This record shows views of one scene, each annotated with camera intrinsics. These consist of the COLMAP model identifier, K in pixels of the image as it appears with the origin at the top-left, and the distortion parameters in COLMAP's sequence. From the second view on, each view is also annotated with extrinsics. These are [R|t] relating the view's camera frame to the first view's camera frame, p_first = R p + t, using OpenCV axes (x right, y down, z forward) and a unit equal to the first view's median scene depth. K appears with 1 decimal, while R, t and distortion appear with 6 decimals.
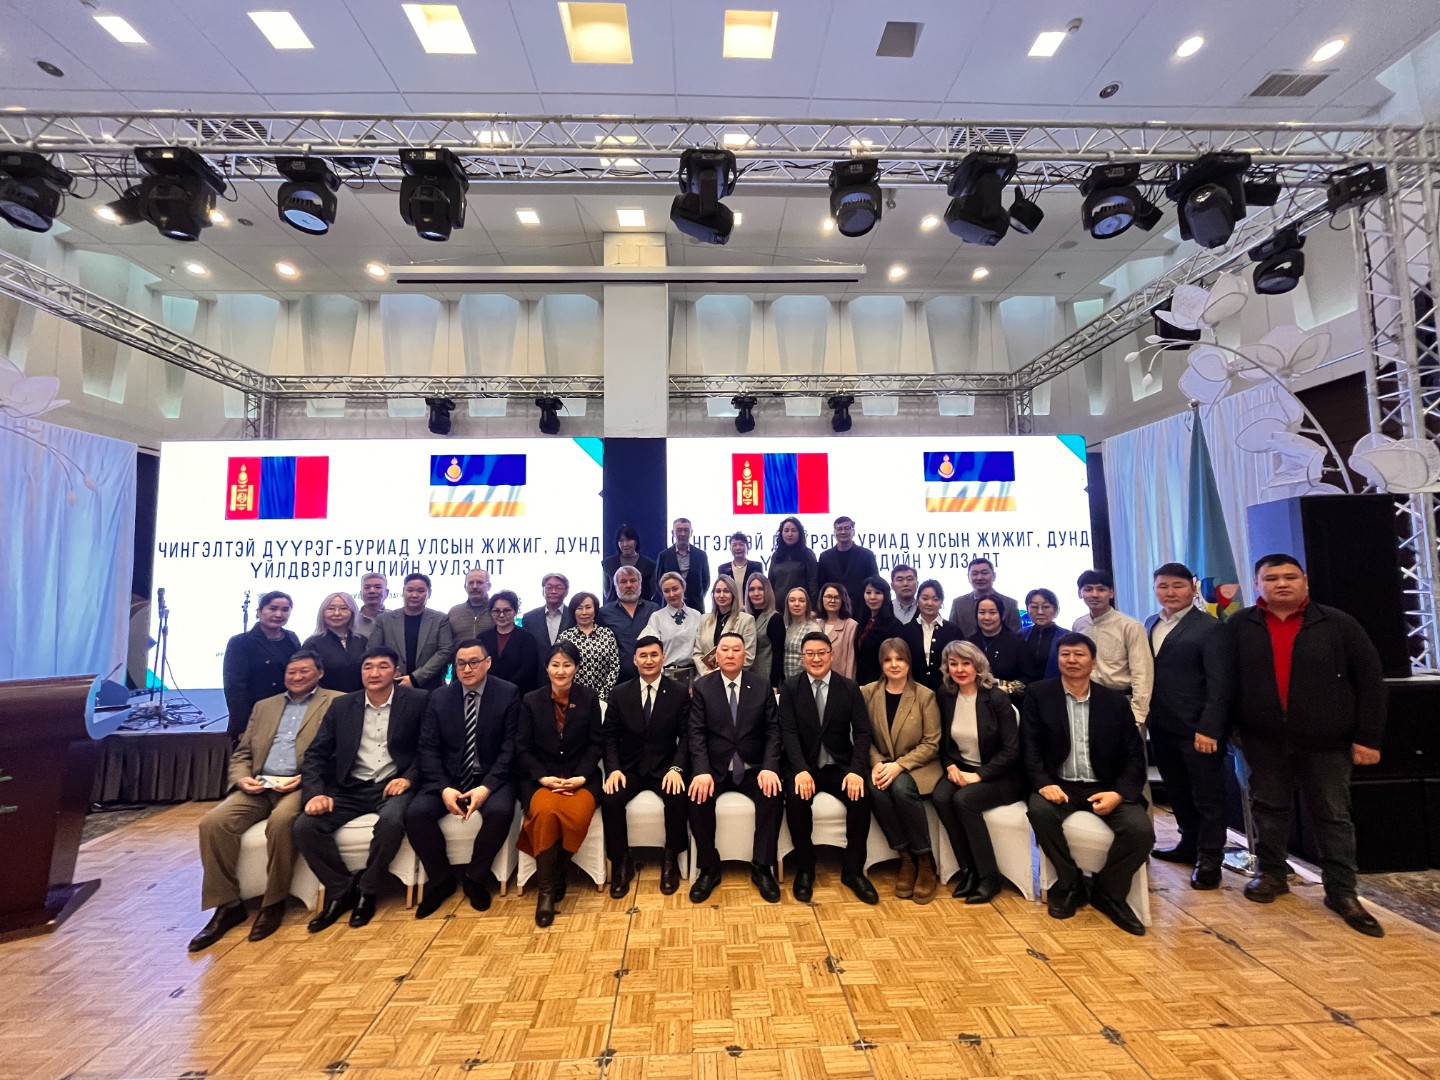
lens RADIAL K [[585.1, 0, 718.1], [0, 585.1, 540.7], [0, 0, 1]] dist [-0.002562, 0.000038]
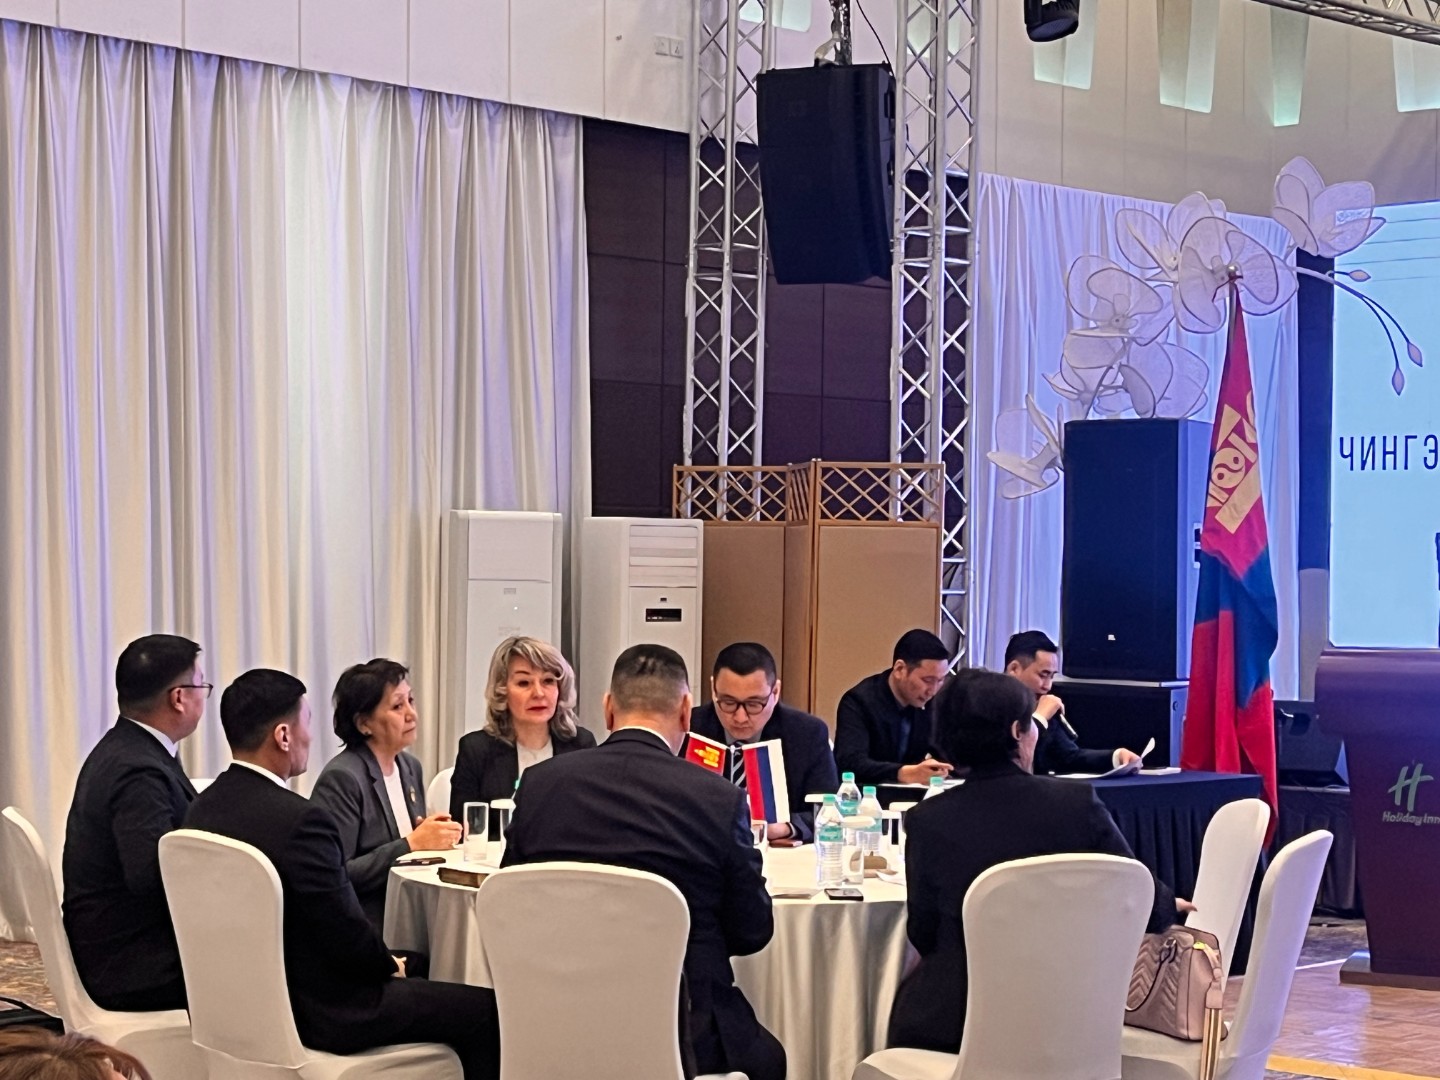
lens RADIAL K [[2922.8, 0, 717.3], [0, 2922.8, 544.5], [0, 0, 1]] dist [0.135553, 0.000000]
pose [[0.696308, 0.017442, -0.717531, 0.347553], [0.028263, 0.998263, 0.051692, -0.045032], [0.717186, -0.056273, 0.694606, -0.936045]]
